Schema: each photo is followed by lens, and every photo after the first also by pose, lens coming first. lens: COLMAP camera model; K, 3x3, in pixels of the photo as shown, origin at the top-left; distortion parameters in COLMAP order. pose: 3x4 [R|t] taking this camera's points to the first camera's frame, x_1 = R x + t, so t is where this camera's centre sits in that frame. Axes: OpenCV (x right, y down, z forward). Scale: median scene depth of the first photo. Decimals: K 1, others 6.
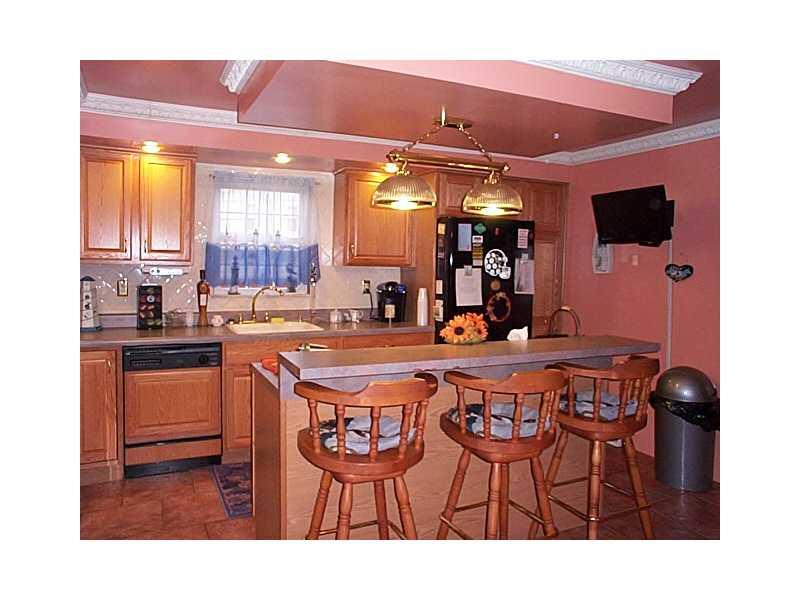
lens RADIAL K [[550.5, 0, 398.6], [0, 550.5, 288.6], [0, 0, 1]] dist [-0.144653, 0.217020]
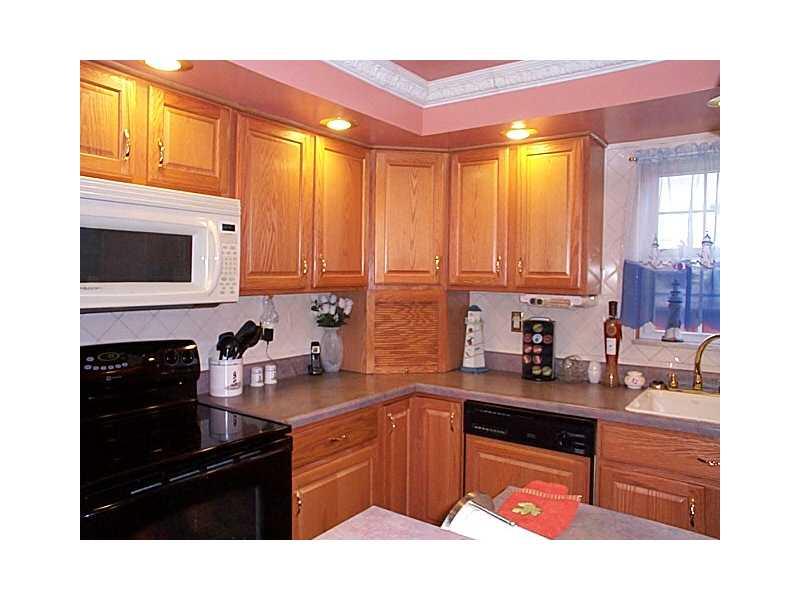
lens RADIAL K [[550.5, 0, 398.6], [0, 550.5, 288.6], [0, 0, 1]] dist [-0.144653, 0.217020]
pose [[0.495573, 0.011085, -0.868496, 0.089119], [-0.050109, 0.998618, -0.015847, -0.027111], [0.867120, 0.051372, 0.495443, 0.450628]]
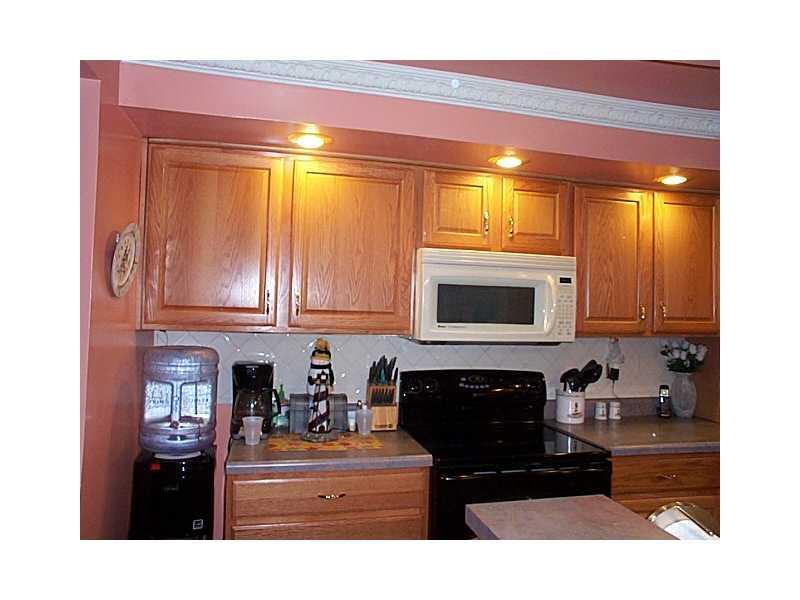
lens RADIAL K [[550.5, 0, 398.6], [0, 550.5, 288.6], [0, 0, 1]] dist [-0.144653, 0.217020]
pose [[-0.208304, -0.066155, -0.975824, 0.219448], [-0.080996, 0.995450, -0.050195, -0.028475], [0.974705, 0.068582, -0.212714, 0.512157]]
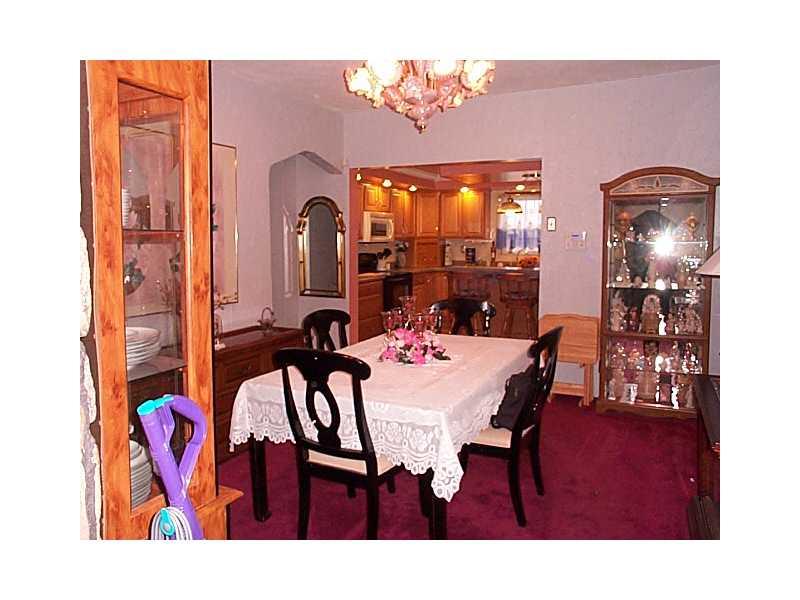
lens RADIAL K [[550.5, 0, 398.6], [0, 550.5, 288.6], [0, 0, 1]] dist [-0.144653, 0.217020]
pose [[0.633269, 0.060205, -0.771586, 1.126163], [-0.029867, 0.998128, 0.053369, 0.049812], [0.773355, -0.010753, 0.633882, -0.698883]]
